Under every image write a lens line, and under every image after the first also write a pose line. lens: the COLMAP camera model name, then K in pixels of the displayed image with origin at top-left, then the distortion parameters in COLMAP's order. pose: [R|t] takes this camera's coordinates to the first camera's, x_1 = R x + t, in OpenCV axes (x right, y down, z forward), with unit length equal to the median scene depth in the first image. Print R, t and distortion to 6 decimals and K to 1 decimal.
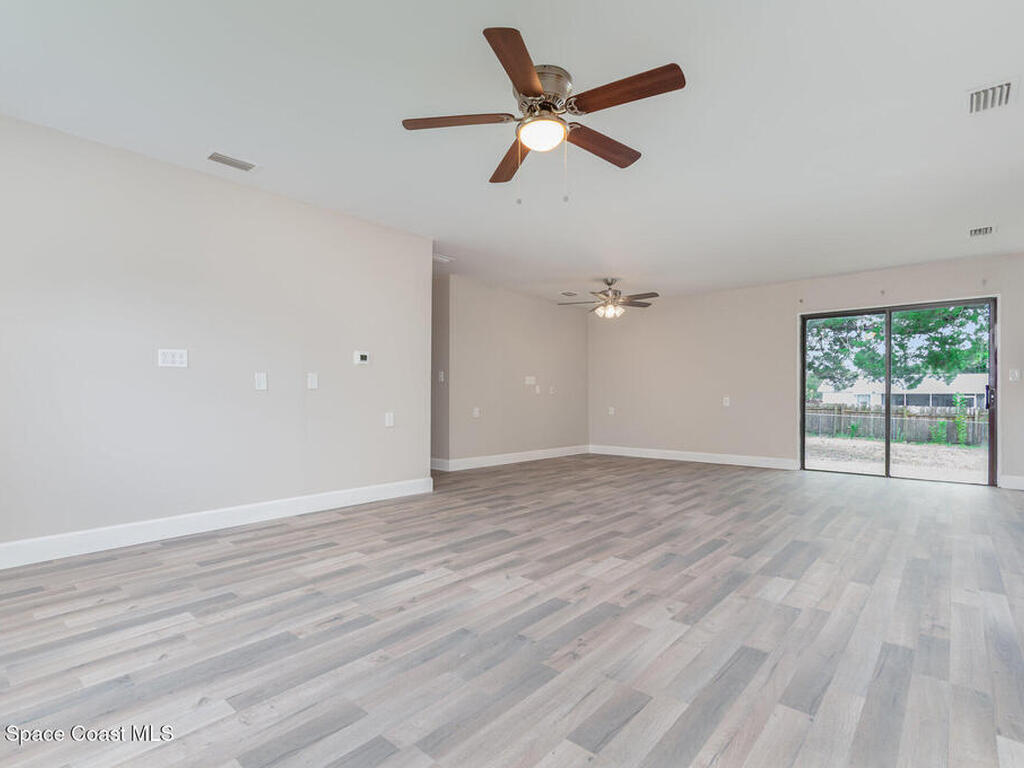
lens RADIAL K [[516.3, 0, 516.1], [0, 516.3, 386.6], [0, 0, 1]] dist [-0.002091, -0.002883]
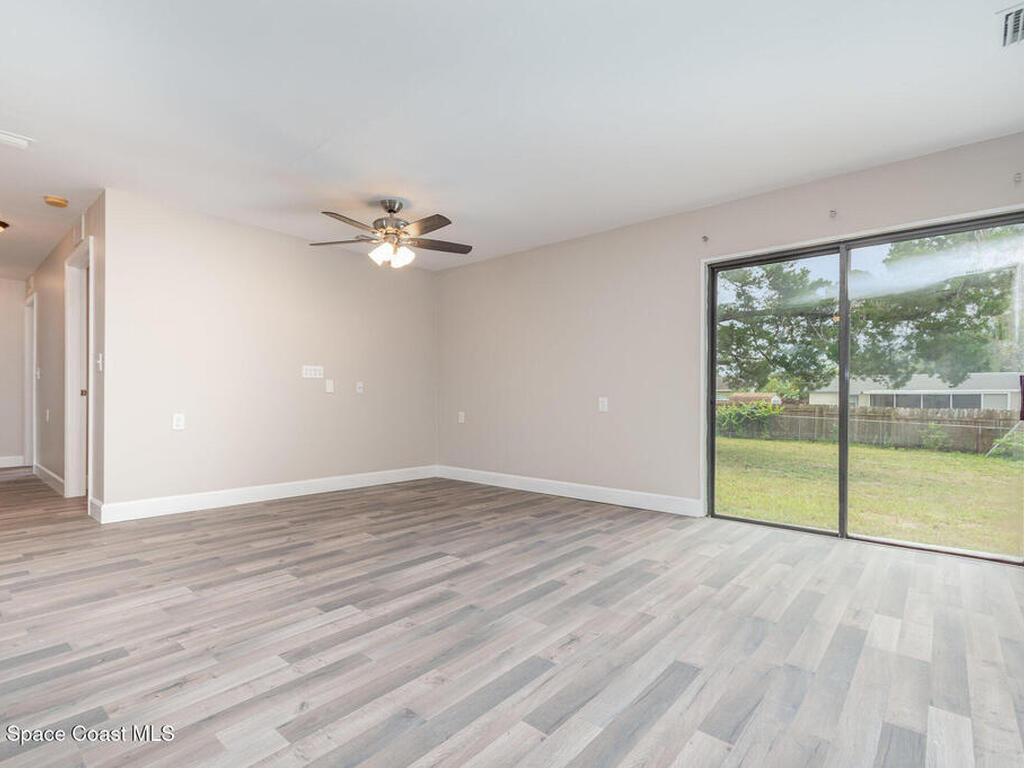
lens RADIAL K [[516.3, 0, 521.0], [0, 516.3, 402.4], [0, 0, 1]] dist [-0.002091, -0.002883]
pose [[0.999939, -0.000337, 0.011069, 0.331465], [0.000014, 0.999573, 0.029218, 0.007460], [-0.011074, -0.029216, 0.999512, 0.384604]]
